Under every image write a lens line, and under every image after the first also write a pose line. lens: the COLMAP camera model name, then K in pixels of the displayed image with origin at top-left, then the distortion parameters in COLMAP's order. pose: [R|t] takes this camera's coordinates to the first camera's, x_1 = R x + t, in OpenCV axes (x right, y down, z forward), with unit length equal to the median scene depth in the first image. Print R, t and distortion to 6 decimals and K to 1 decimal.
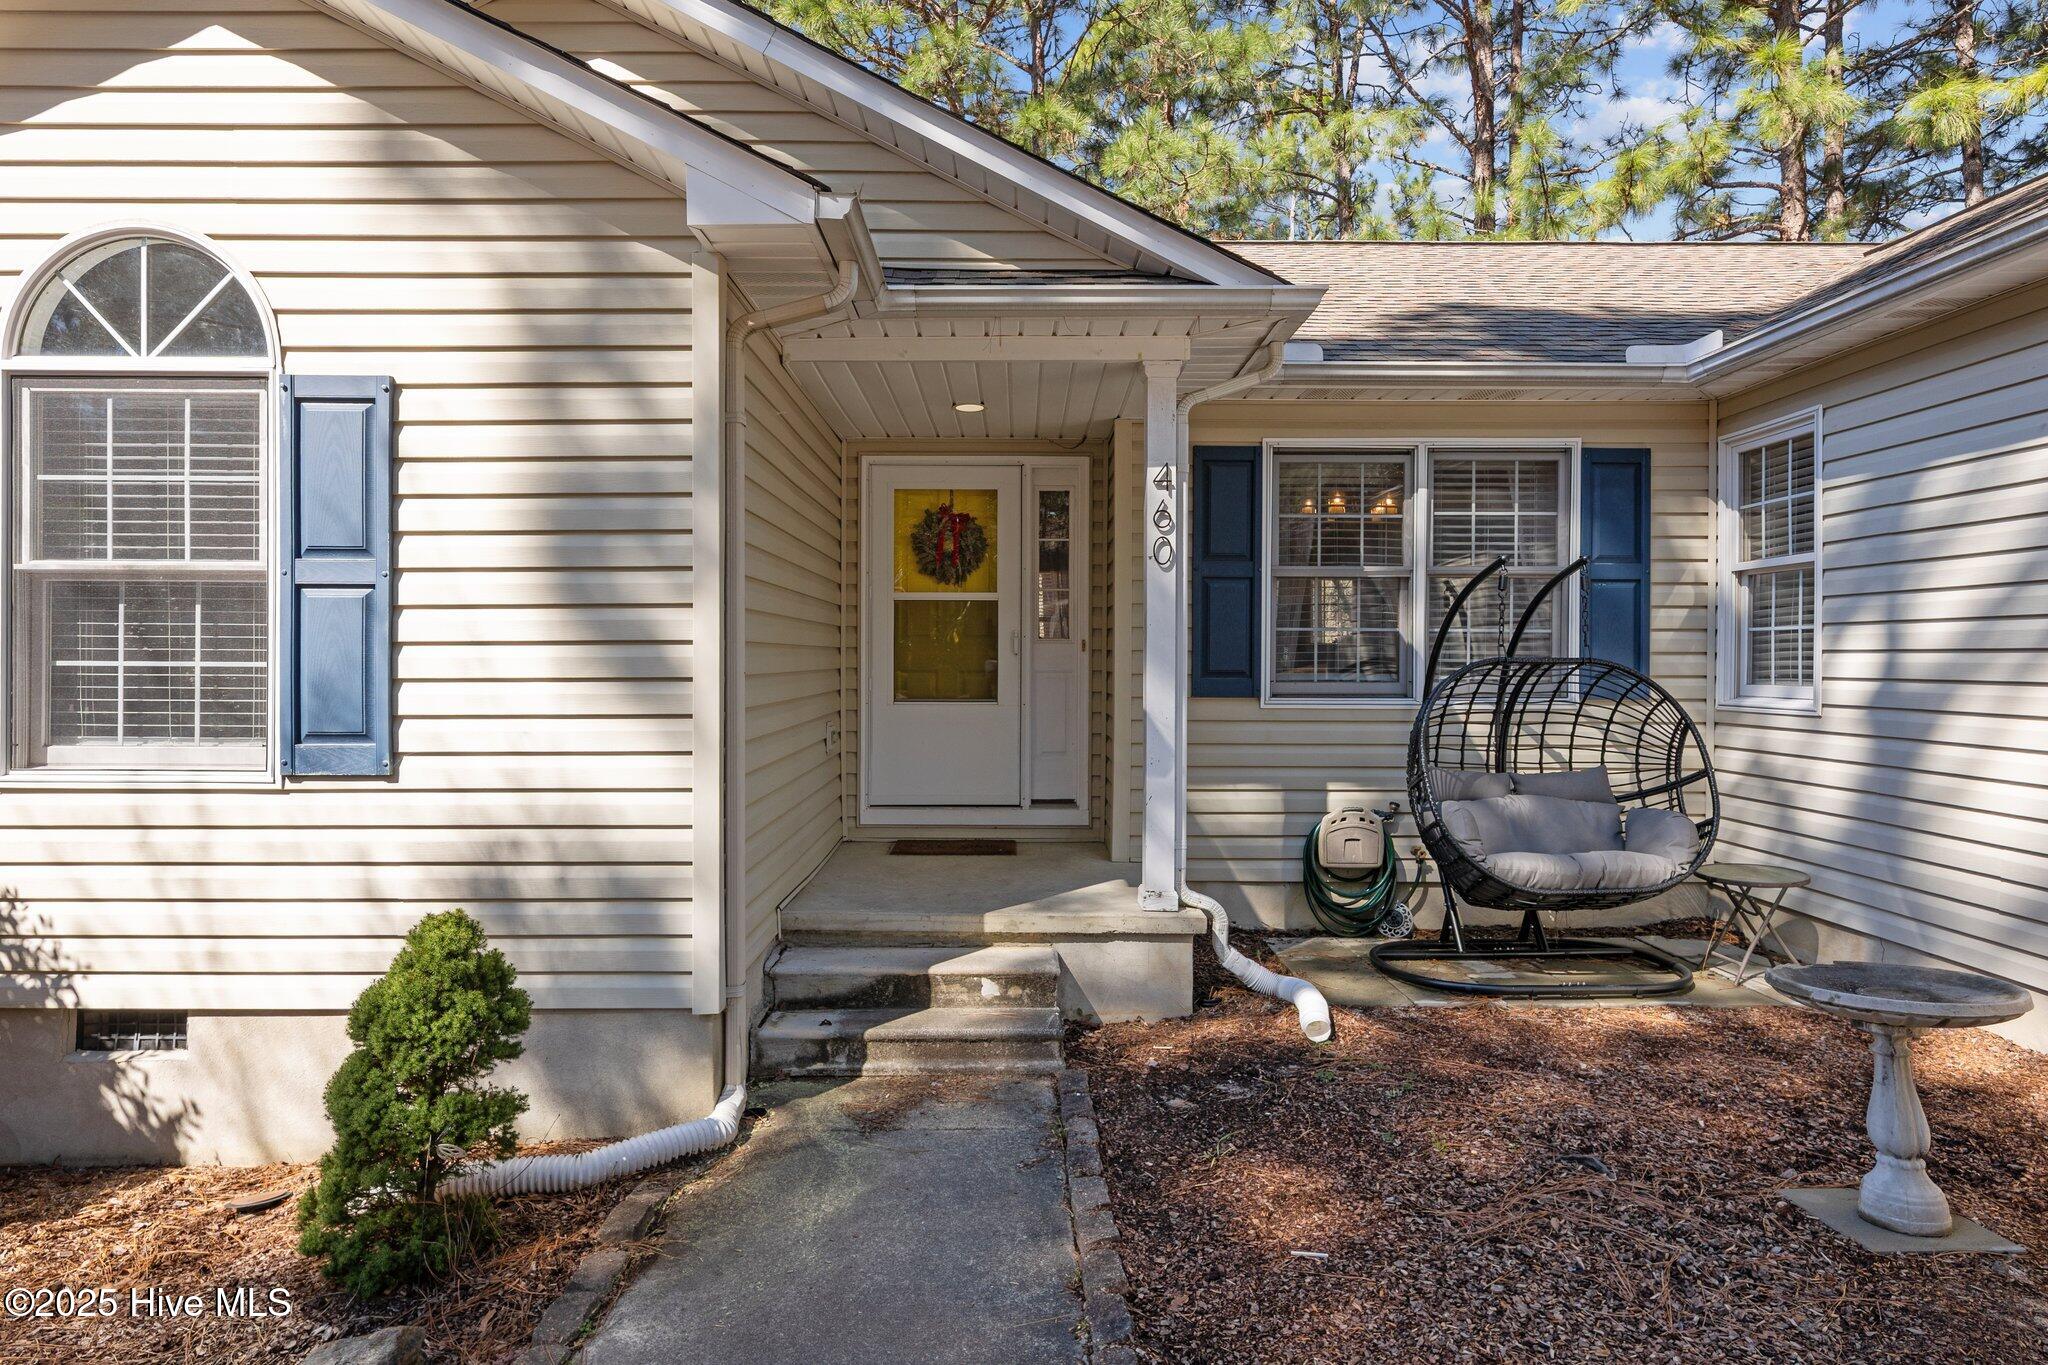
lens RADIAL K [[1075.3, 0, 1024.0], [0, 1075.3, 682.5], [0, 0, 1]] dist [0.000146, 0.000004]
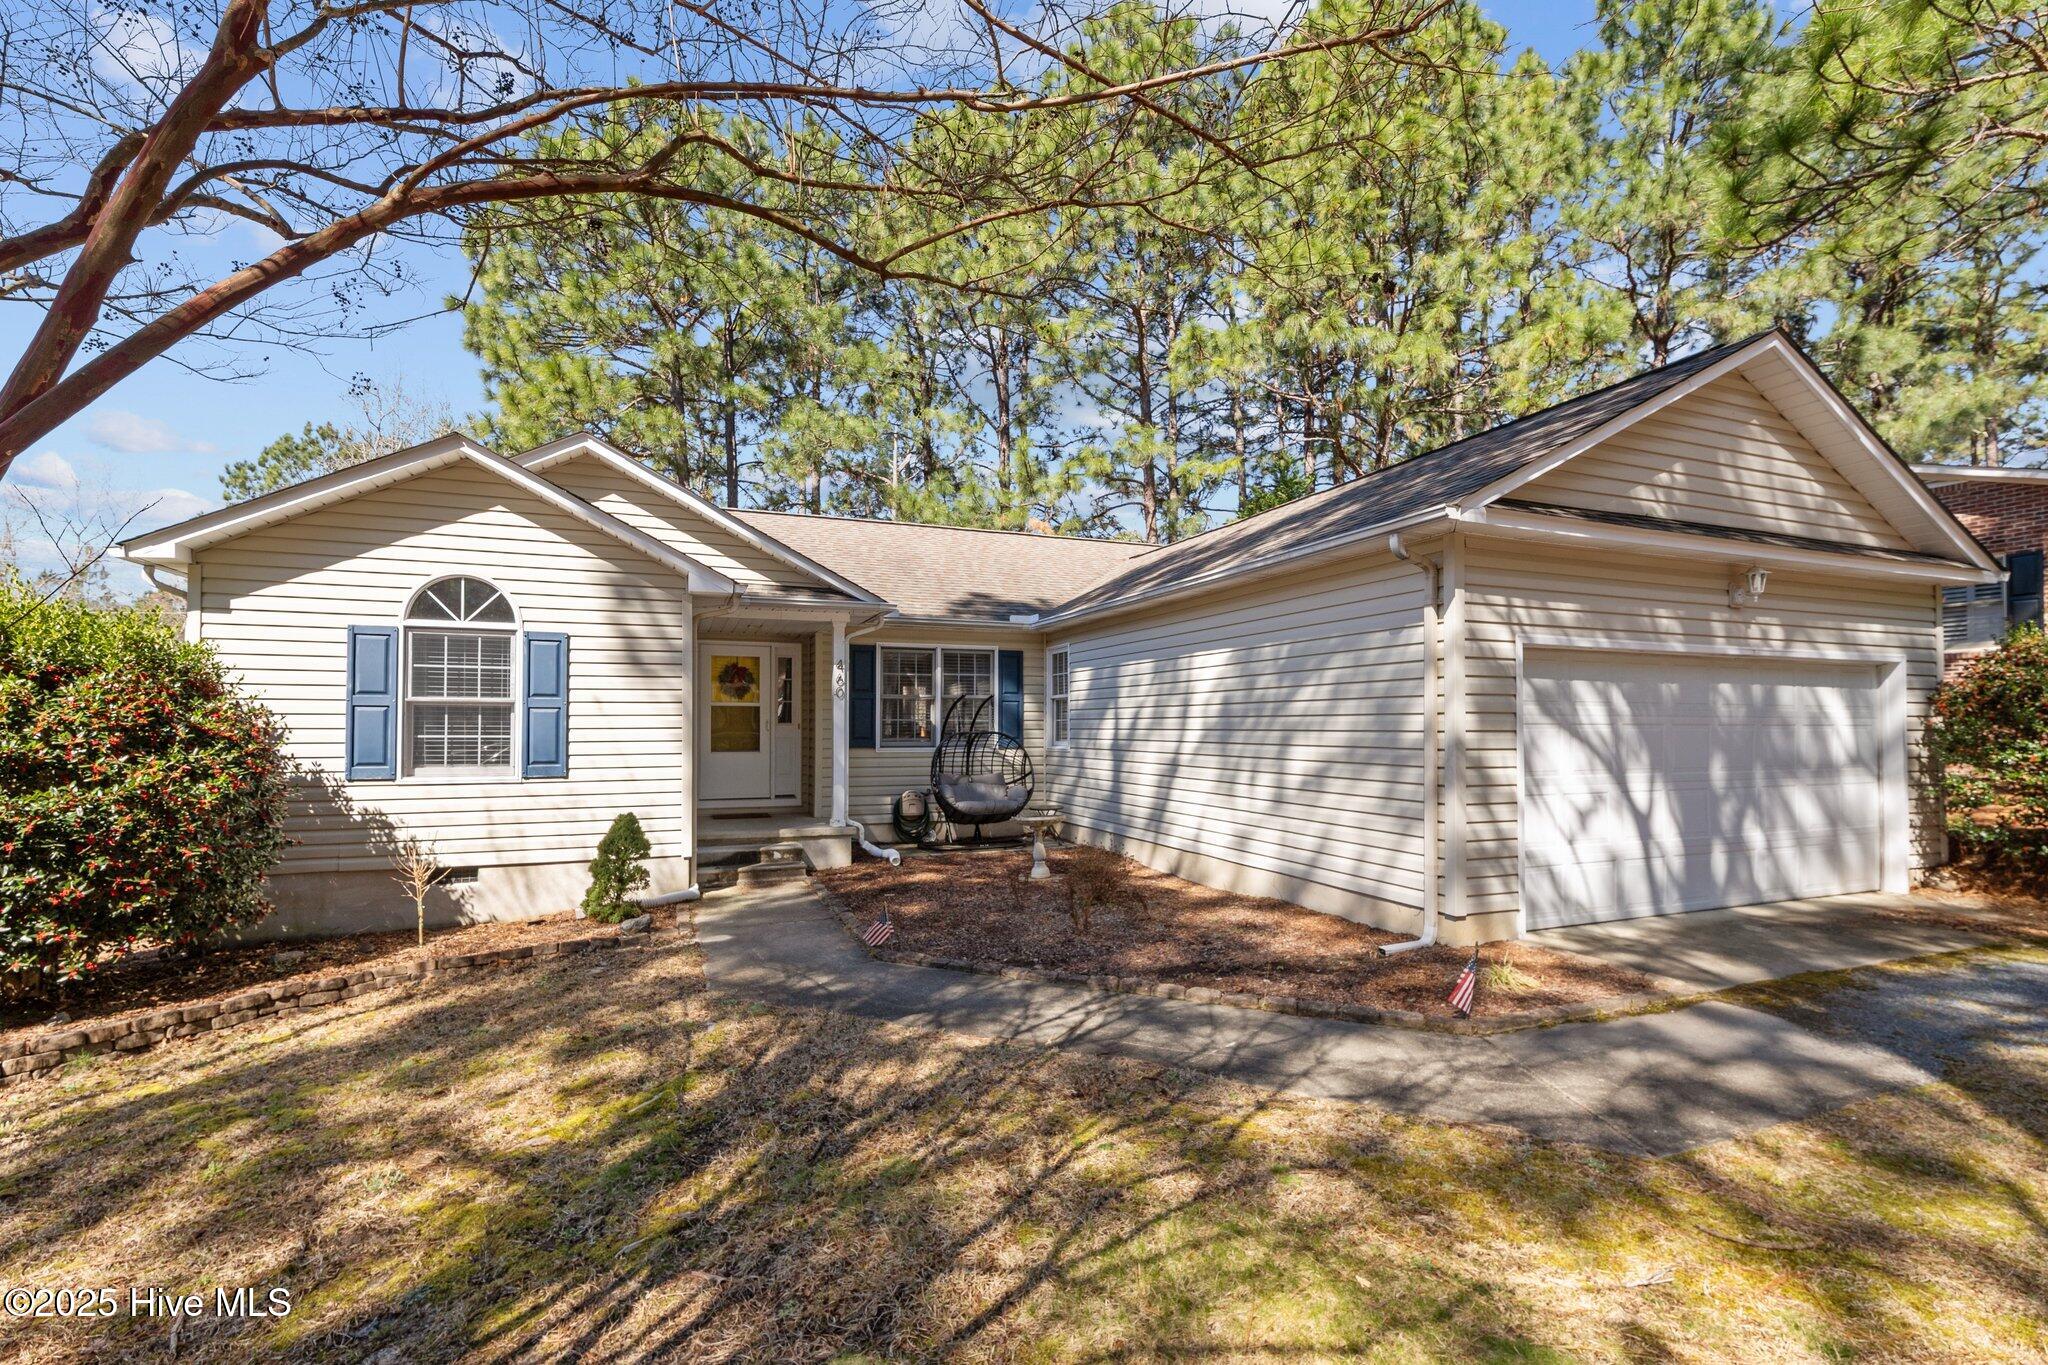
lens RADIAL K [[903.6, 0, 1014.8], [0, 903.6, 690.0], [0, 0, 1]] dist [0.001784, 0.000370]
pose [[0.932171, 0.013549, 0.361765, -0.345599], [0.009932, 0.997966, -0.062968, 0.022021], [-0.361882, 0.062290, 0.930140, -1.552566]]
